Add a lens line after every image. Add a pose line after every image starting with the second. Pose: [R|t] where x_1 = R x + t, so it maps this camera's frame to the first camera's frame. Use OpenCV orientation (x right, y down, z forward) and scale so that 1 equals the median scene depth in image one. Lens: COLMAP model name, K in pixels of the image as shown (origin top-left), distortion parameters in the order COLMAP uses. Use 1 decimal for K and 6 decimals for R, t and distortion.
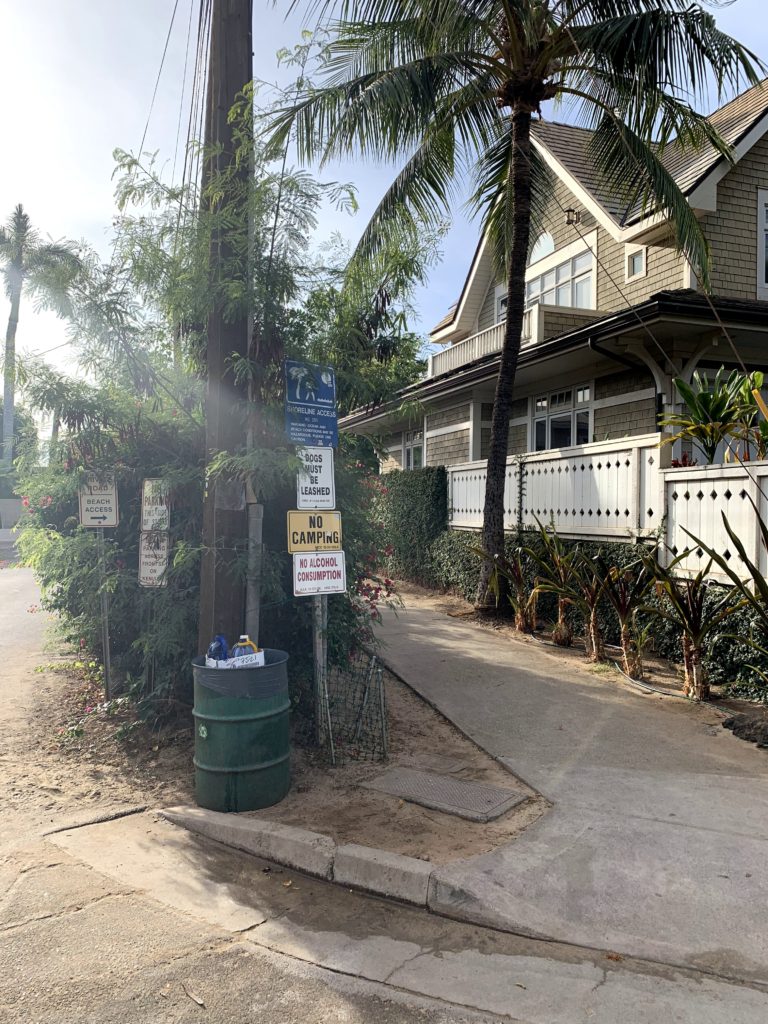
lens RADIAL K [[773.4, 0, 384.0], [0, 773.4, 512.0], [0, 0, 1]] dist [0.004199, 0.000539]
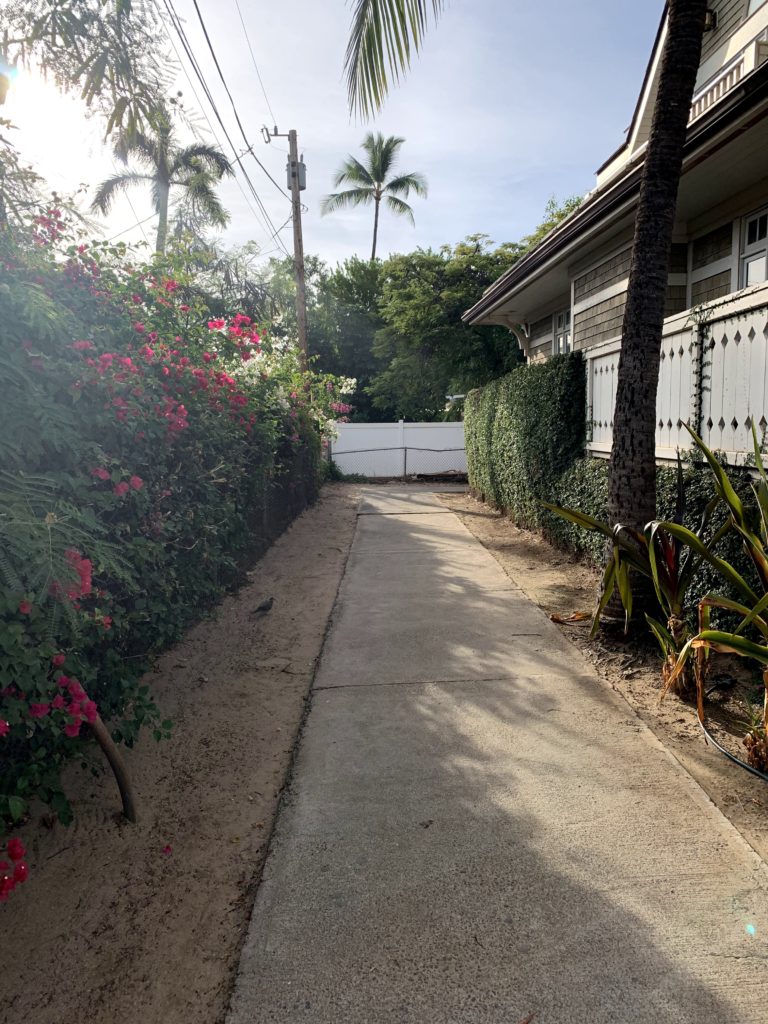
lens RADIAL K [[783.4, 0, 384.0], [0, 783.4, 512.0], [0, 0, 1]] dist [-0.008275, -0.005159]
pose [[0.965649, 0.004179, -0.259816, 0.112233], [0.023009, 0.994568, 0.101517, 0.000143], [0.258829, -0.104008, 0.960307, 0.460036]]
